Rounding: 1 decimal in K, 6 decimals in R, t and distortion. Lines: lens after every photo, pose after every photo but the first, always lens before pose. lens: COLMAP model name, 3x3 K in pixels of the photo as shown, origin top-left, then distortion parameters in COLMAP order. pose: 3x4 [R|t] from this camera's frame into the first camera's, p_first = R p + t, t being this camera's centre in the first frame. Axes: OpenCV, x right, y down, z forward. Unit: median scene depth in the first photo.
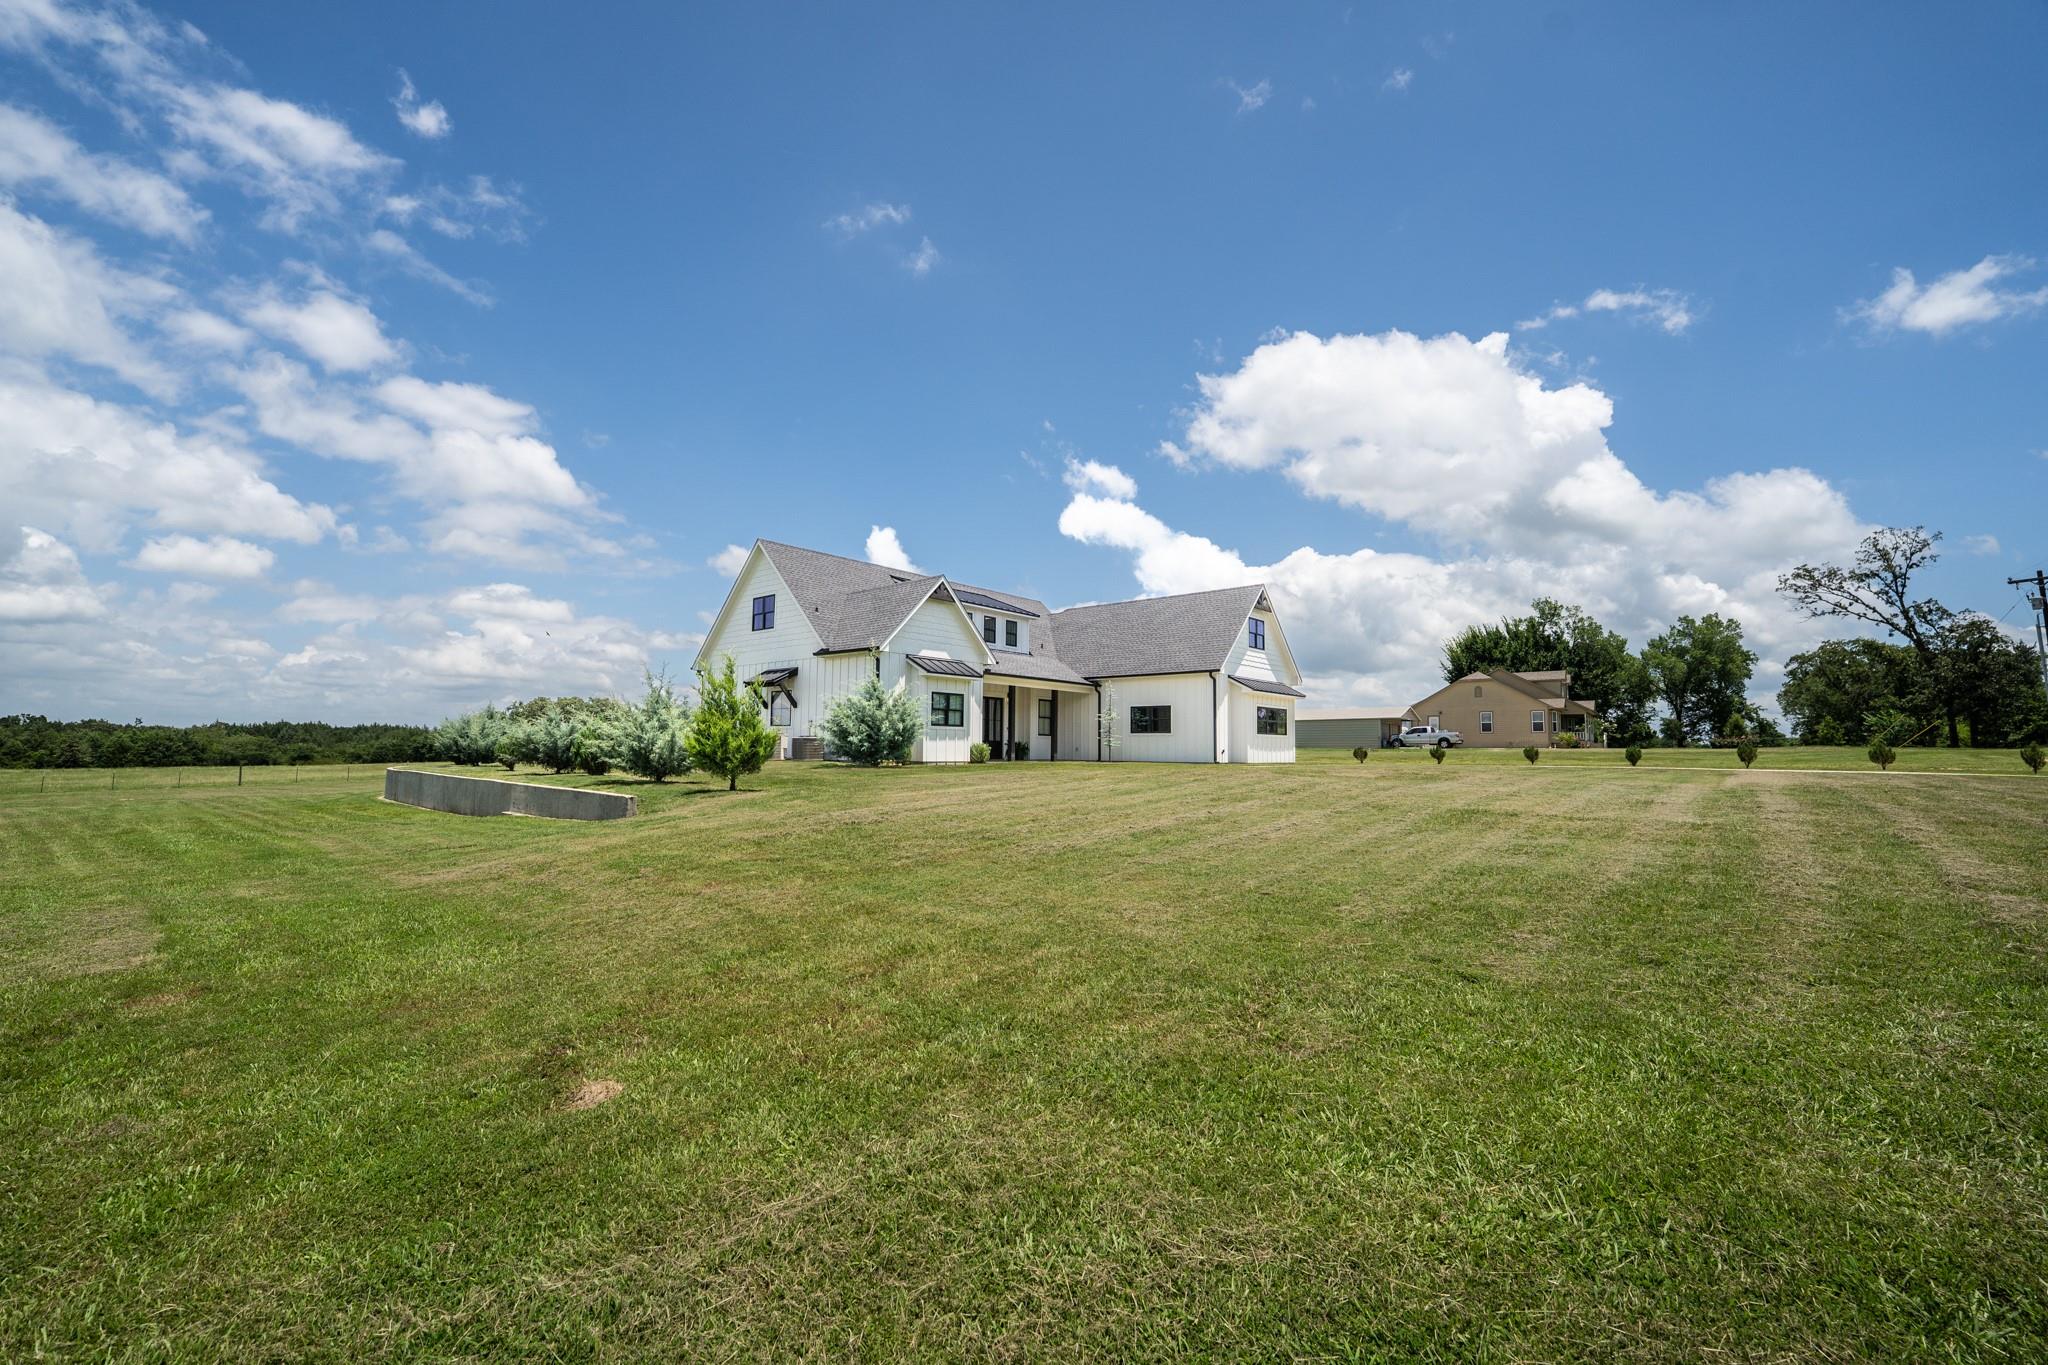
lens RADIAL K [[814.5, 0, 1024.0], [0, 814.5, 682.5], [0, 0, 1]] dist [0.000707, 0.000255]
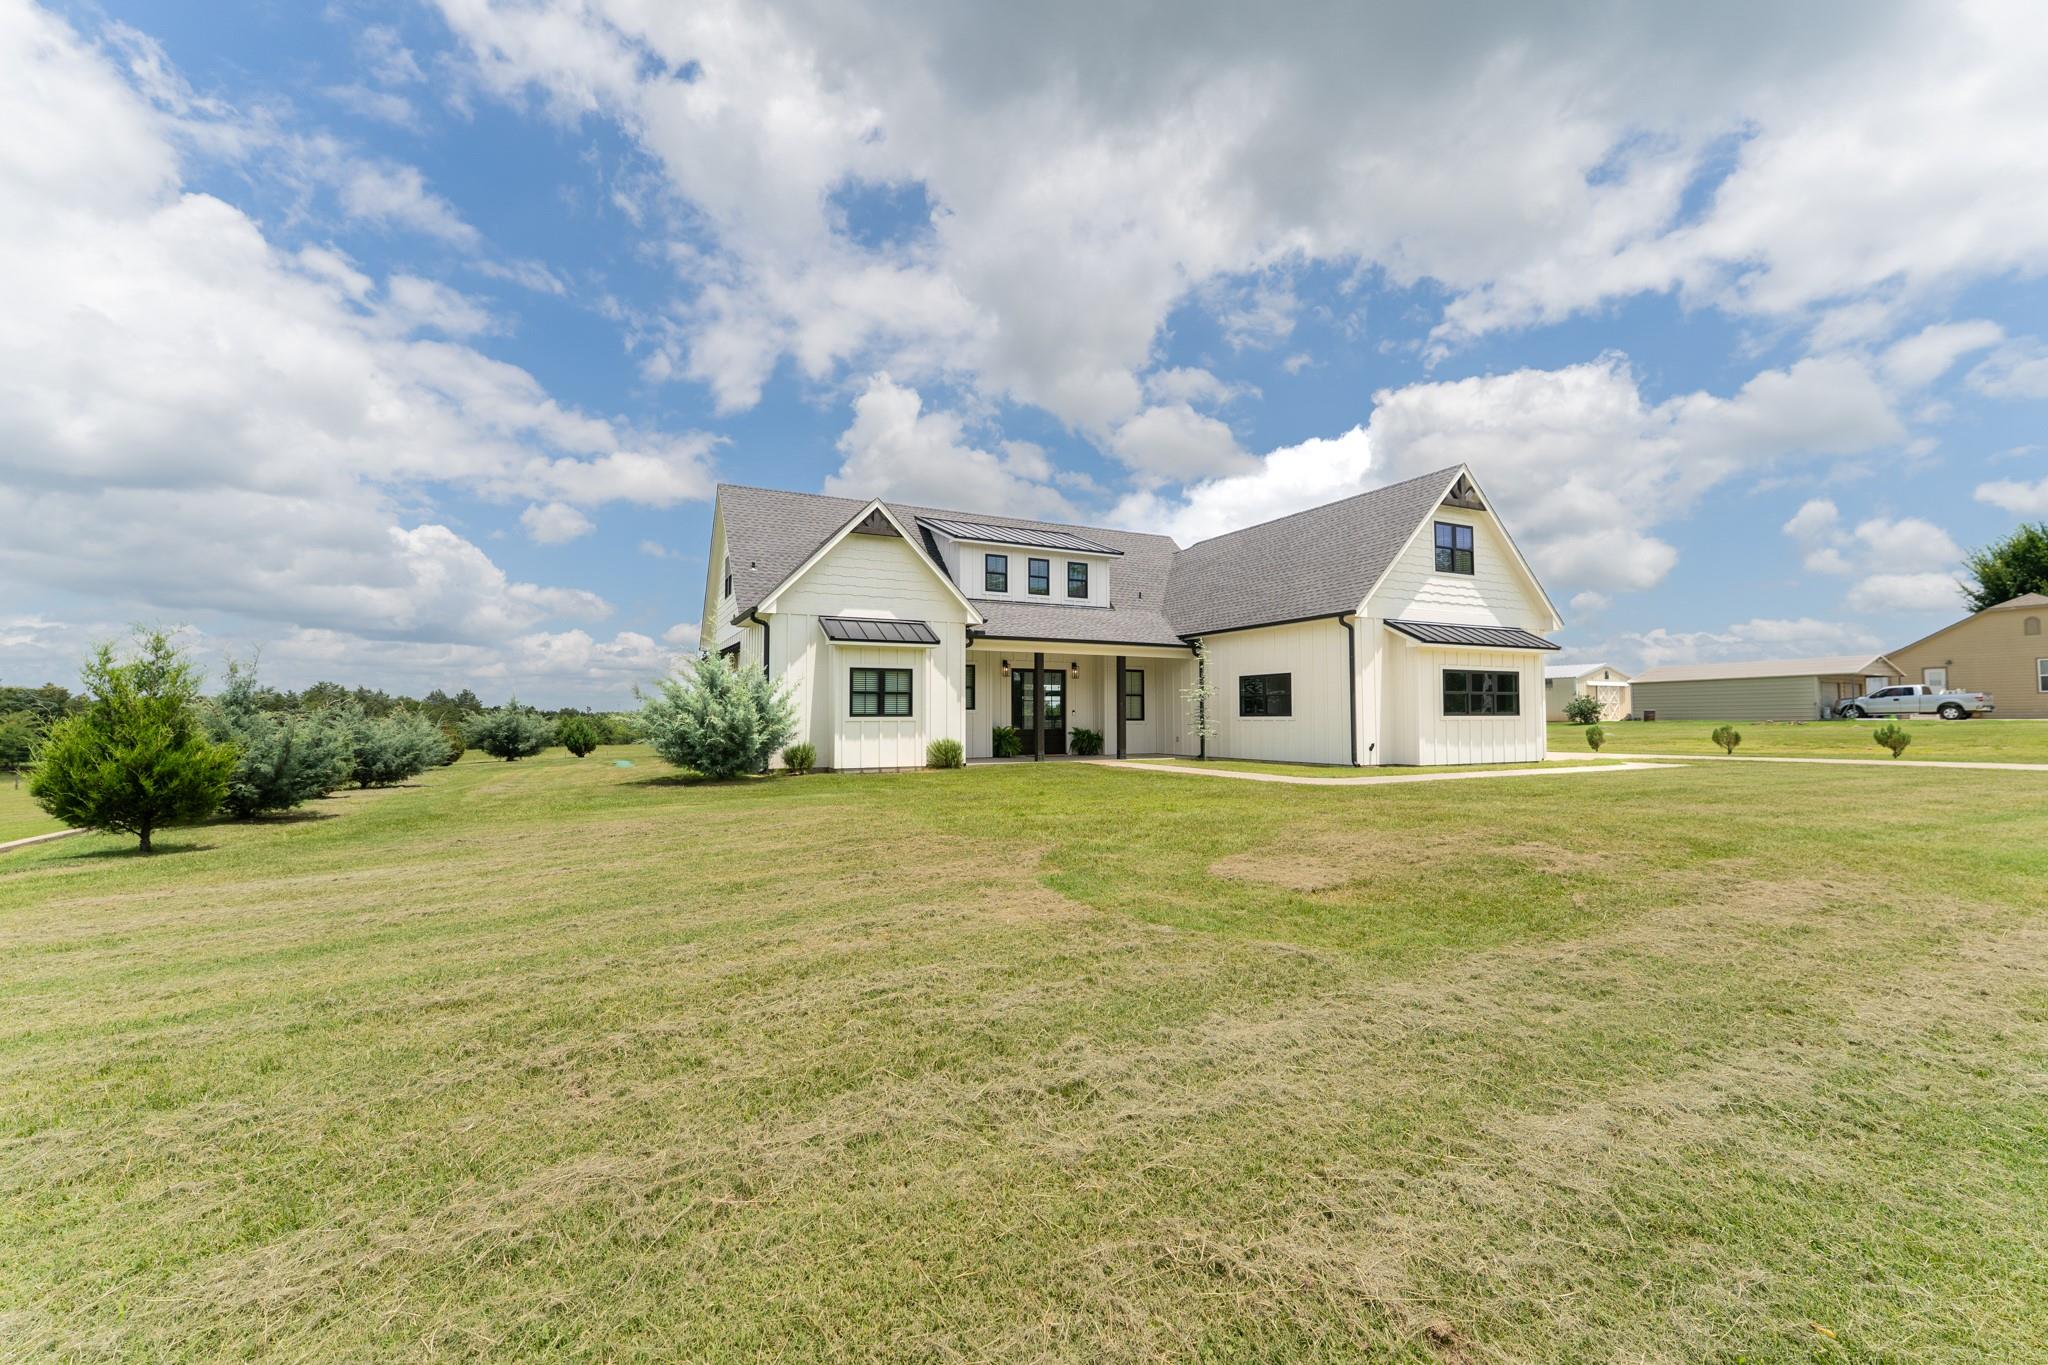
lens RADIAL K [[814.5, 0, 1024.0], [0, 814.5, 682.5], [0, 0, 1]] dist [0.000707, 0.000255]
pose [[0.920964, -0.030129, -0.388482, 0.230443], [0.044169, 0.998652, 0.027257, 0.009007], [0.387137, -0.042262, 0.921053, 0.329051]]
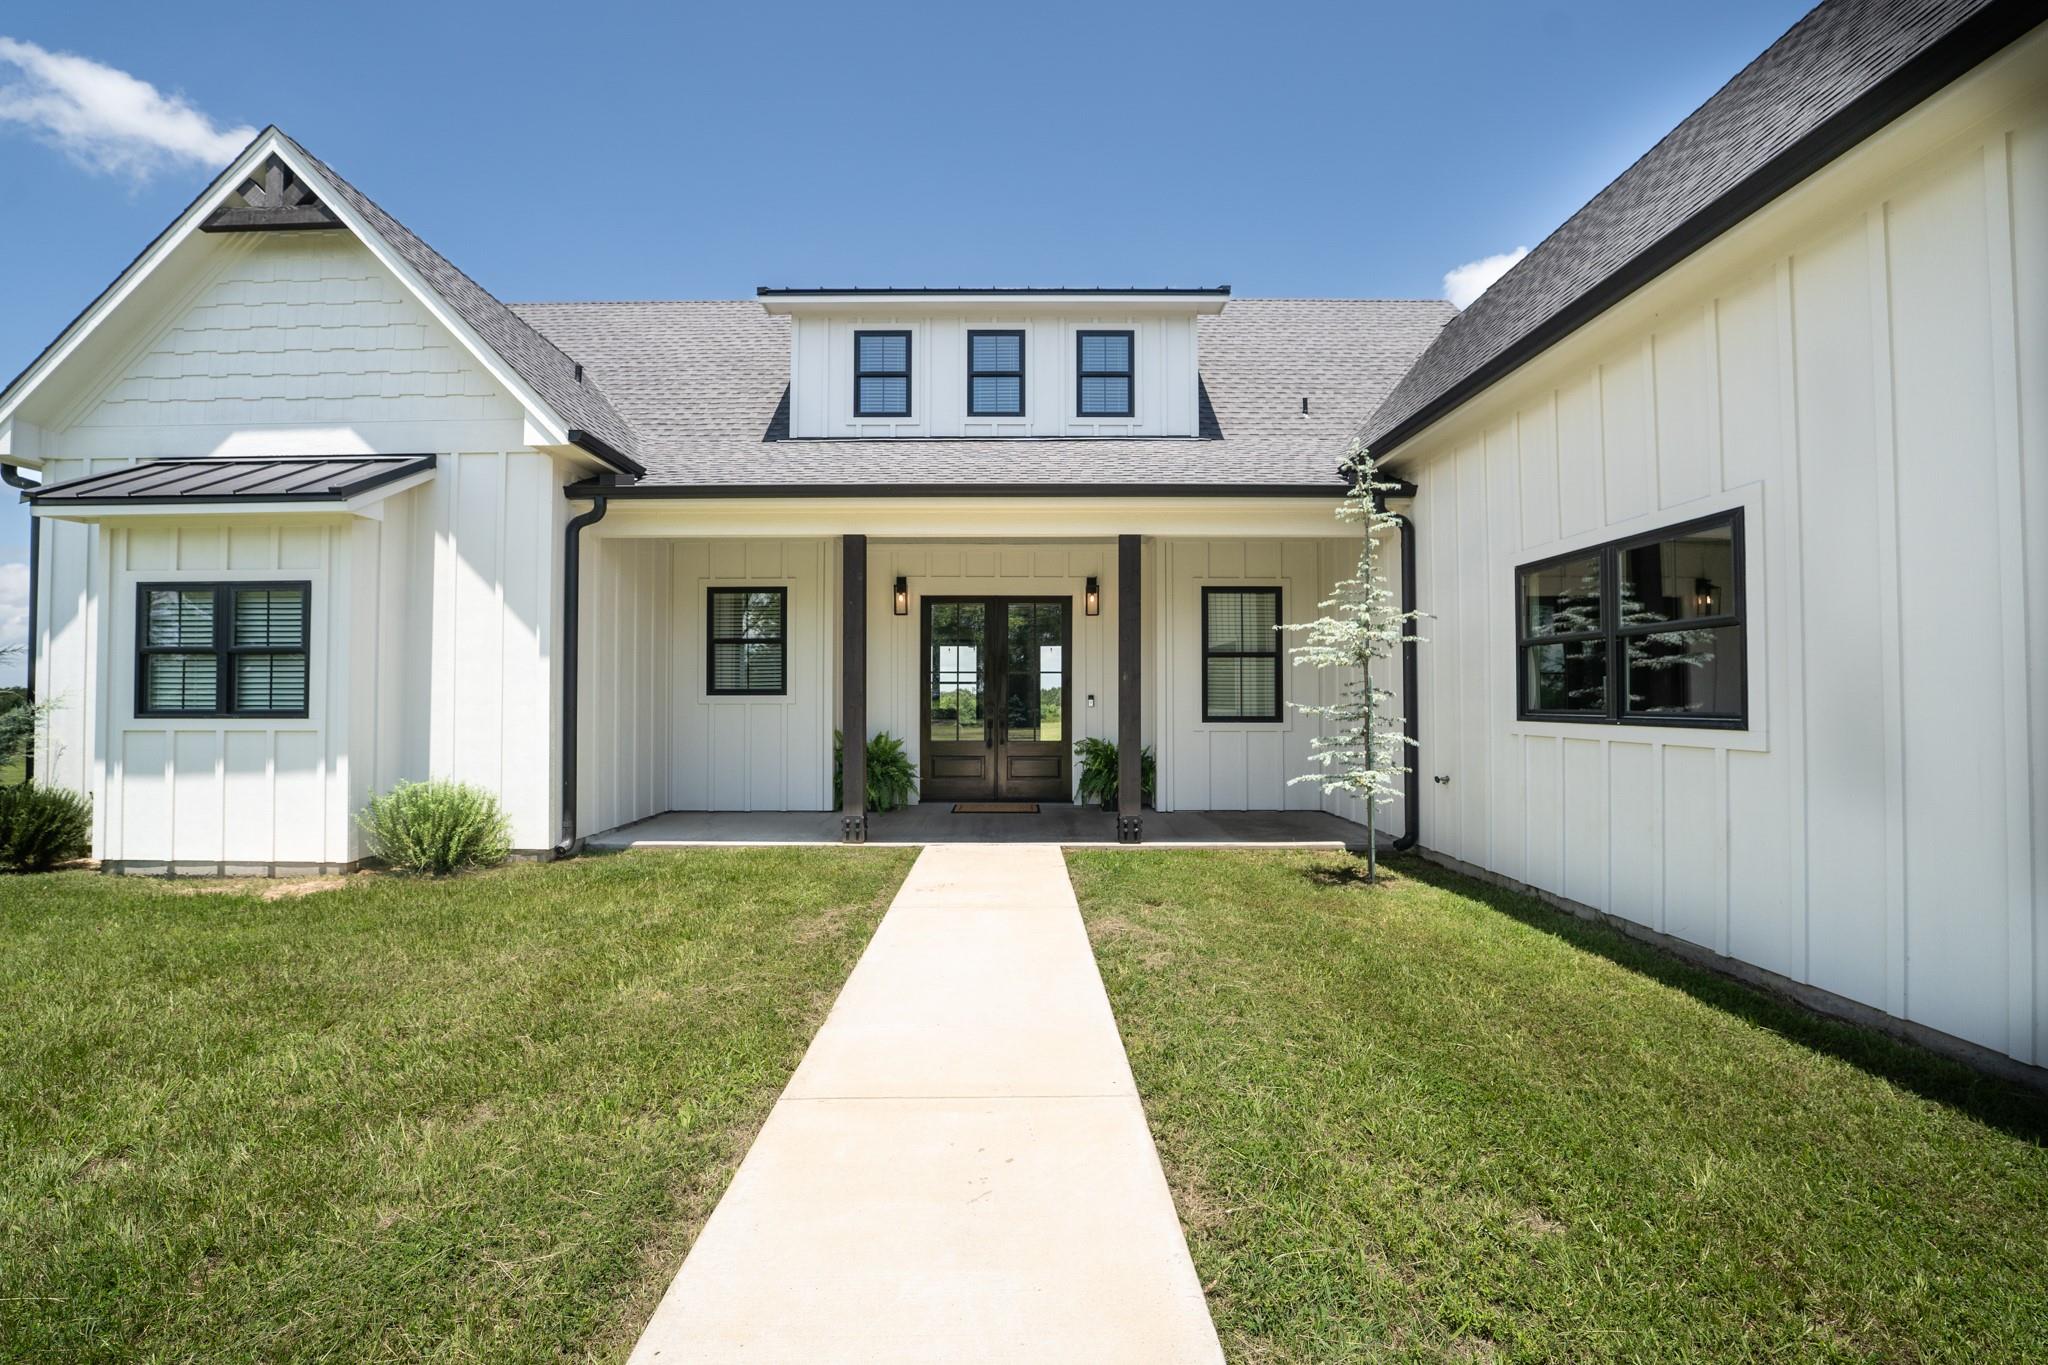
lens RADIAL K [[814.5, 0, 1024.0], [0, 814.5, 682.5], [0, 0, 1]] dist [0.000707, 0.000255]
pose [[0.626192, -0.025010, -0.779268, 0.200411], [0.069666, 0.997282, 0.023975, 0.043360], [0.776550, -0.069301, 0.626232, 0.829421]]
